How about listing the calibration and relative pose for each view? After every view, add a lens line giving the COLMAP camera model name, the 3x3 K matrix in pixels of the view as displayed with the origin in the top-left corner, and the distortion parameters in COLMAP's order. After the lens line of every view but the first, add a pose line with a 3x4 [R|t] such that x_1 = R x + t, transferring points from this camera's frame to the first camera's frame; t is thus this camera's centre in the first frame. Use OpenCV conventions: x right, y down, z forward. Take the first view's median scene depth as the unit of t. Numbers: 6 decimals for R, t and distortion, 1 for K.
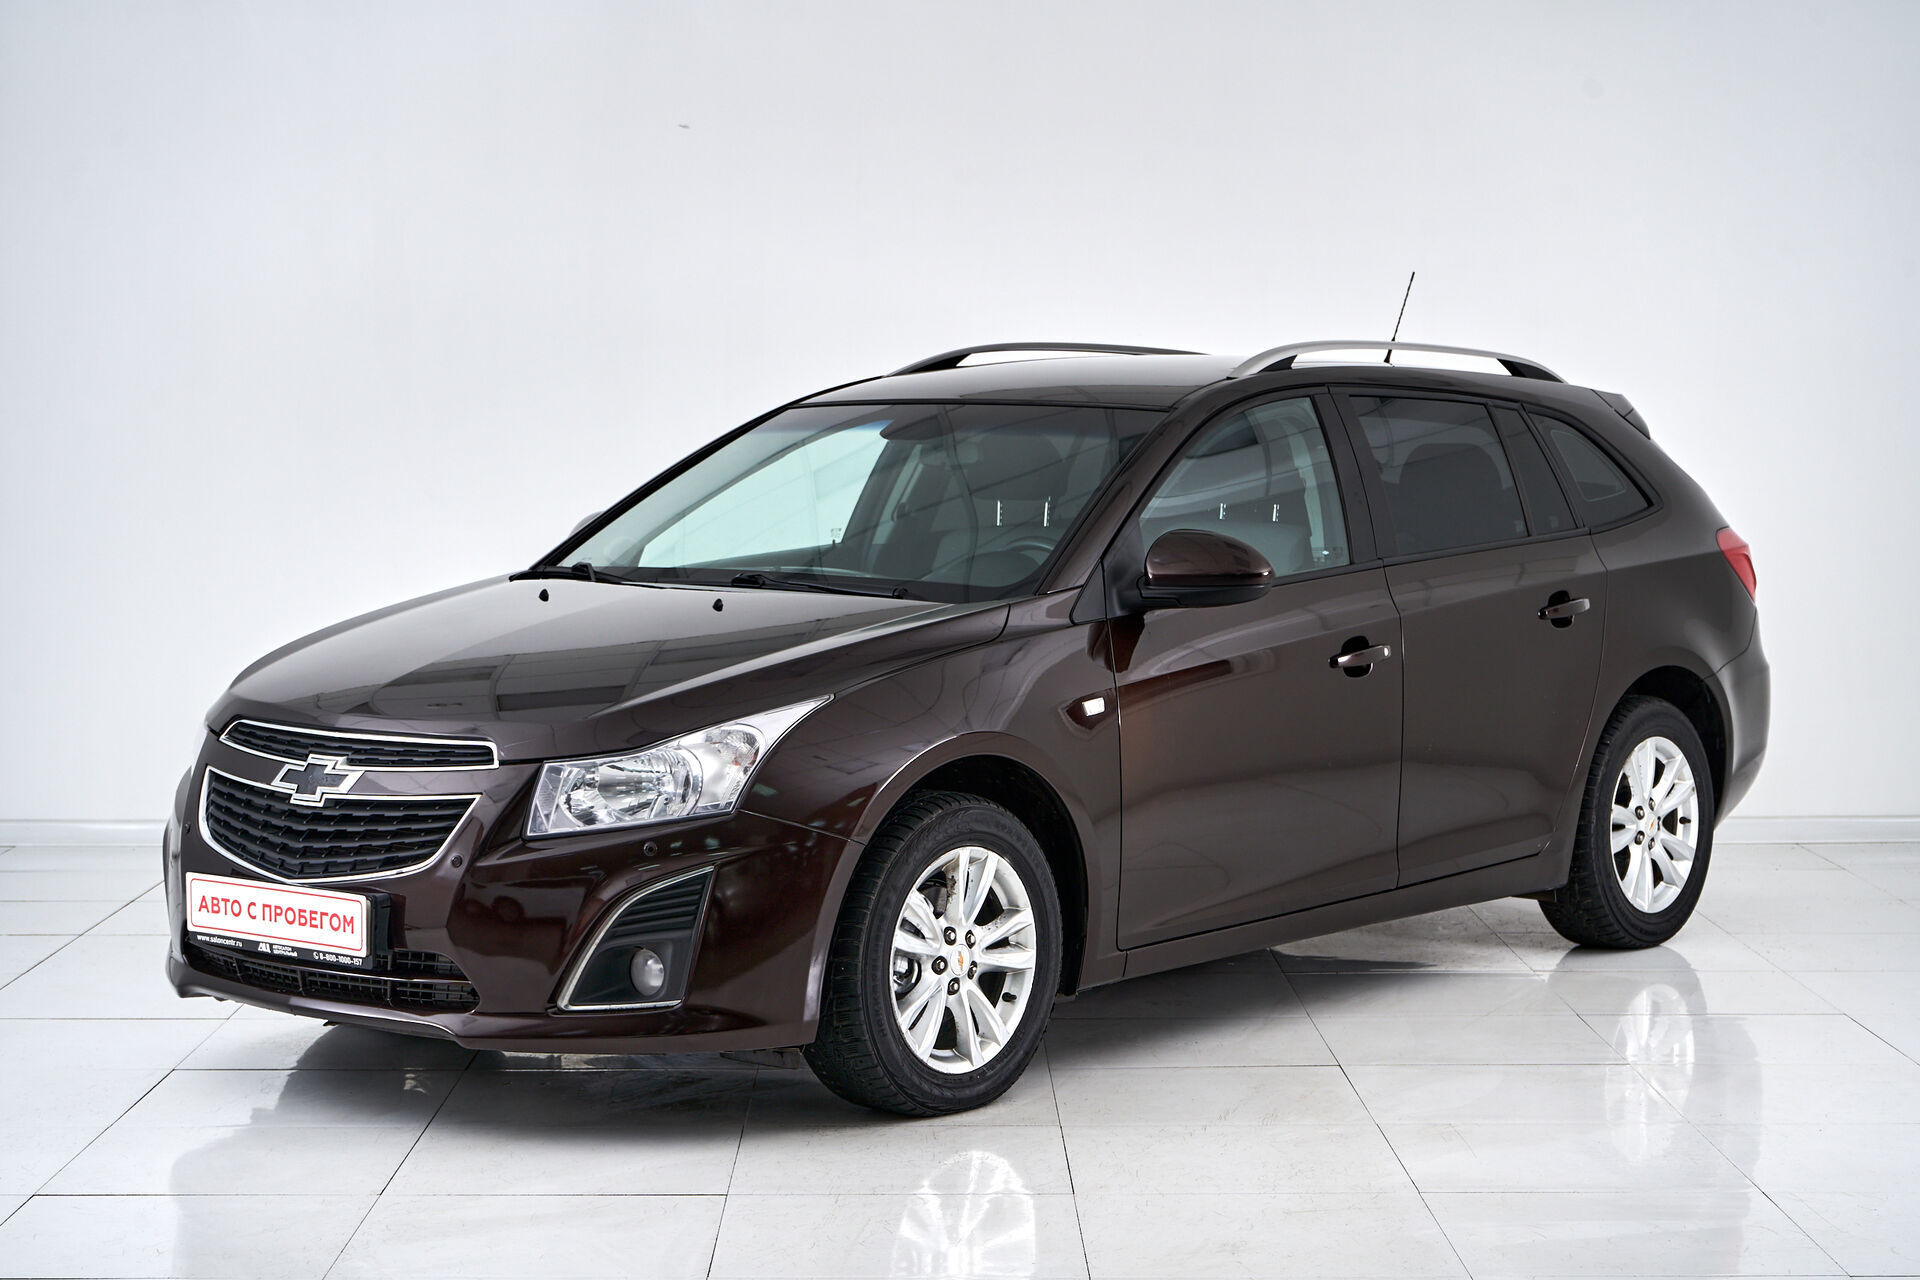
lens RADIAL K [[3874.6, 0, 960.0], [0, 3874.6, 640.0], [0, 0, 1]] dist [-0.276308, 0.058674]
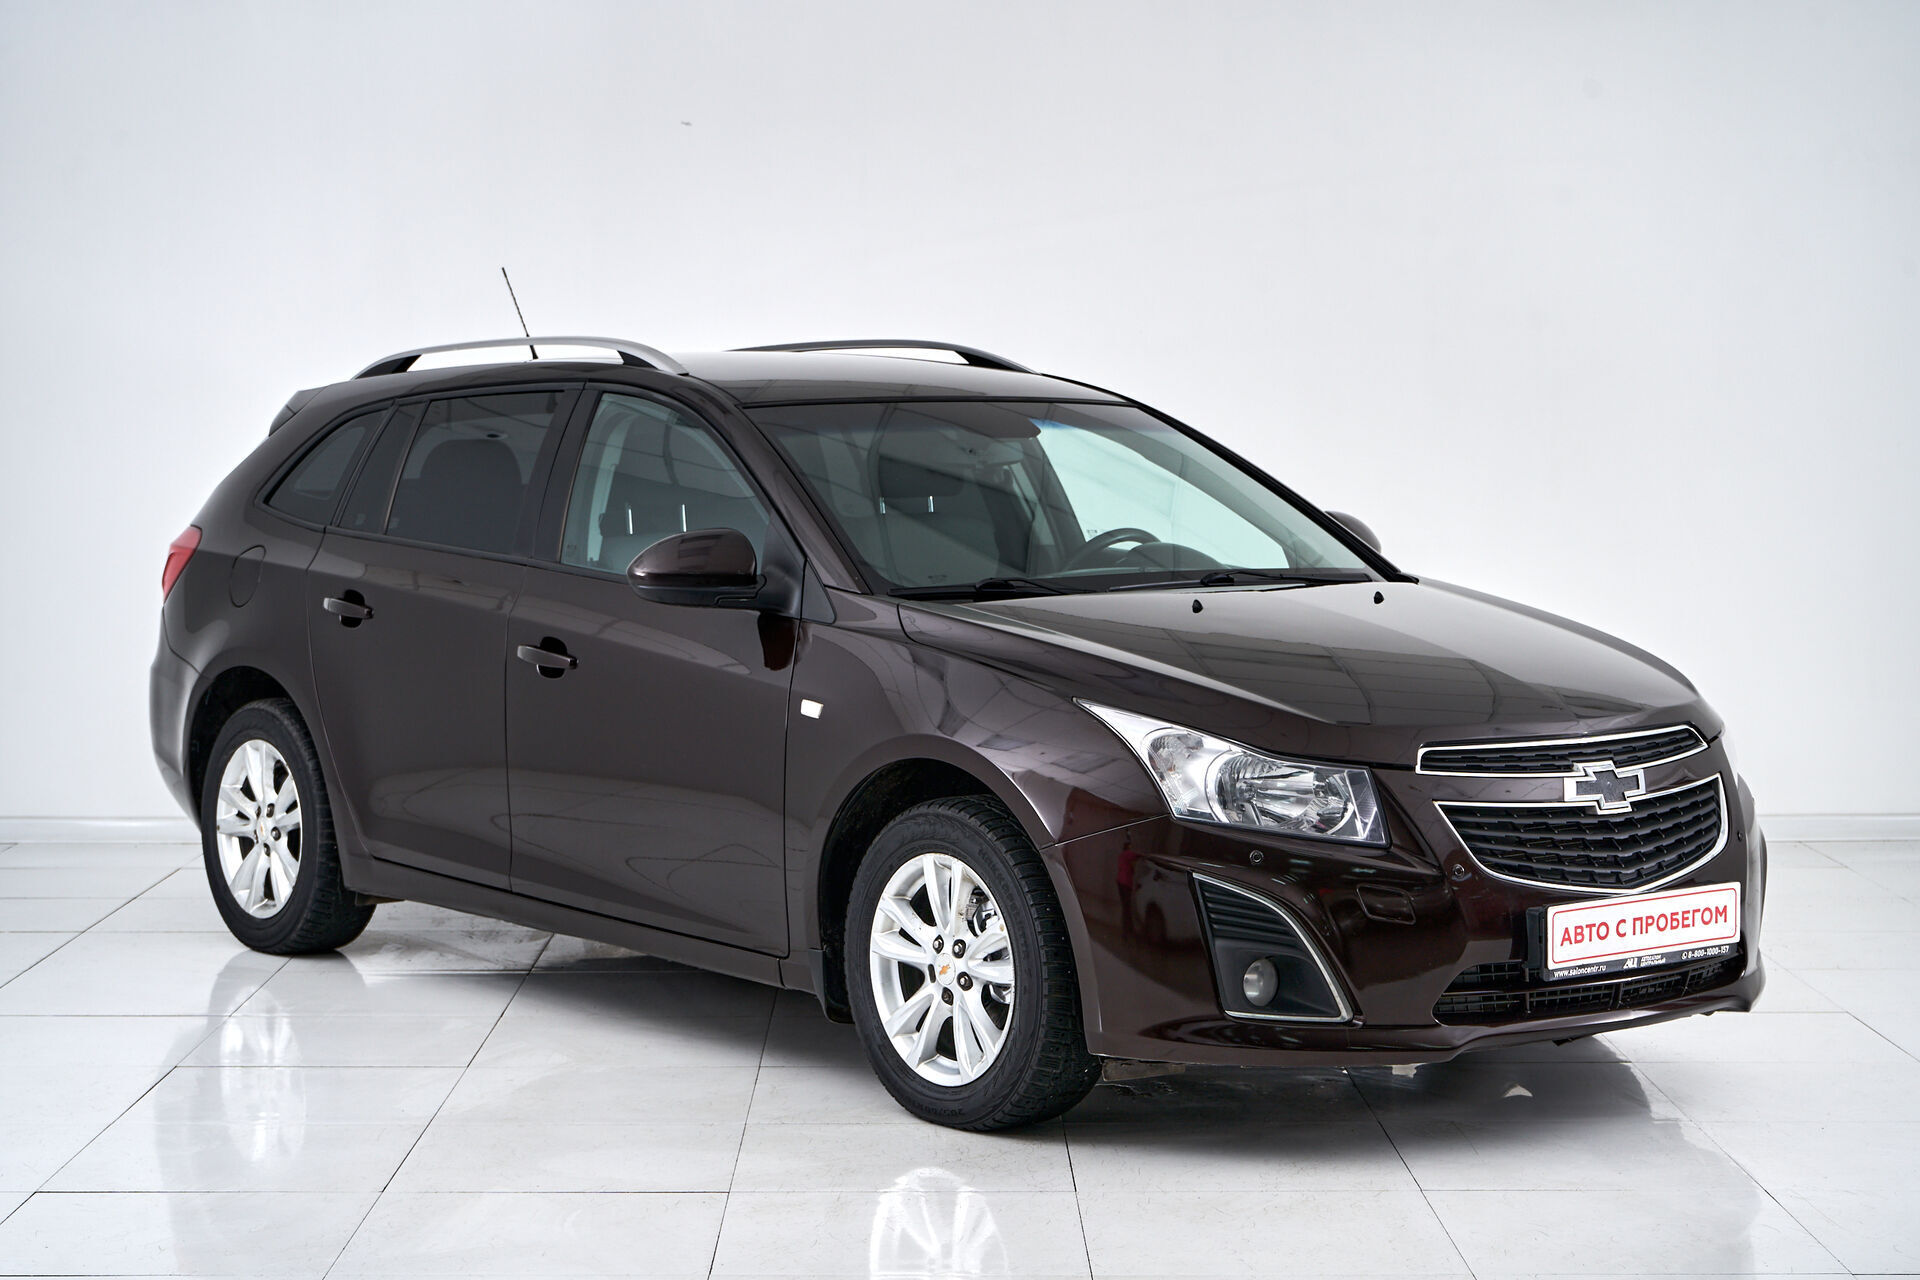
lens RADIAL K [[3874.6, 0, 960.0], [0, 3874.6, 640.0], [0, 0, 1]] dist [-0.276308, 0.058674]
pose [[0.208169, -0.067125, 0.975787, -1.151704], [0.065187, 0.996376, 0.054635, -0.064763], [-0.975918, 0.052235, 0.211790, 0.953050]]
